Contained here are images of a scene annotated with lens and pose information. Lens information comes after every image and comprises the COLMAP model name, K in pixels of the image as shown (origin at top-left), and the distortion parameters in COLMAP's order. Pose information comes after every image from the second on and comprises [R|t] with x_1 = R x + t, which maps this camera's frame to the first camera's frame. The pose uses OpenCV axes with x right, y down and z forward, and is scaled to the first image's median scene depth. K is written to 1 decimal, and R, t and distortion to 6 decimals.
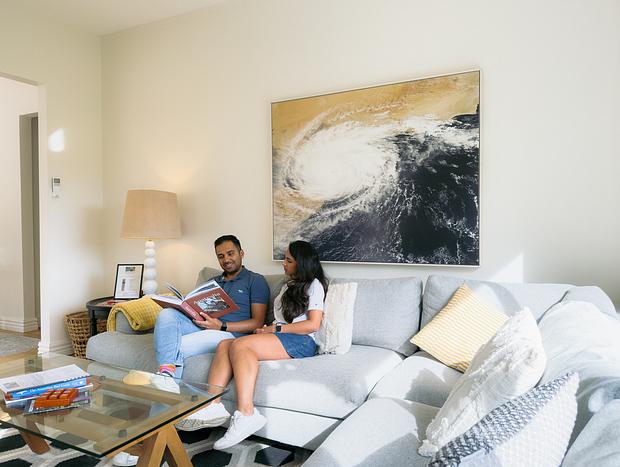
lens RADIAL K [[439.1, 0, 311.0], [0, 439.1, 235.0], [0, 0, 1]] dist [0.052021, -0.000157]
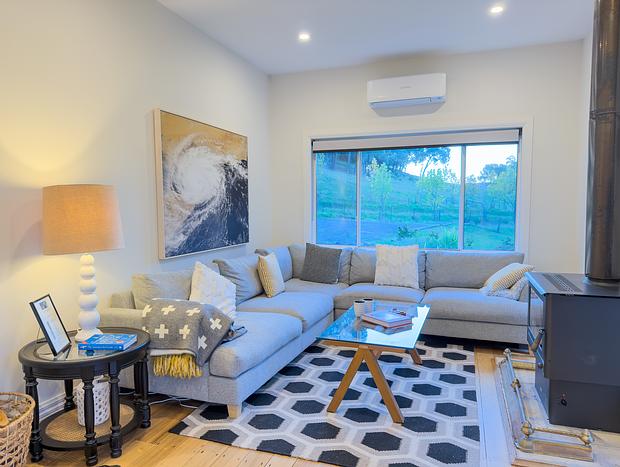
lens RADIAL K [[439.1, 0, 310.8], [0, 439.1, 233.9], [0, 0, 1]] dist [0.052021, -0.000157]
pose [[-0.148506, -0.050679, 0.987612, -1.297478], [0.035544, 0.997767, 0.056544, -0.054132], [-0.988273, 0.043500, -0.146373, 0.879071]]
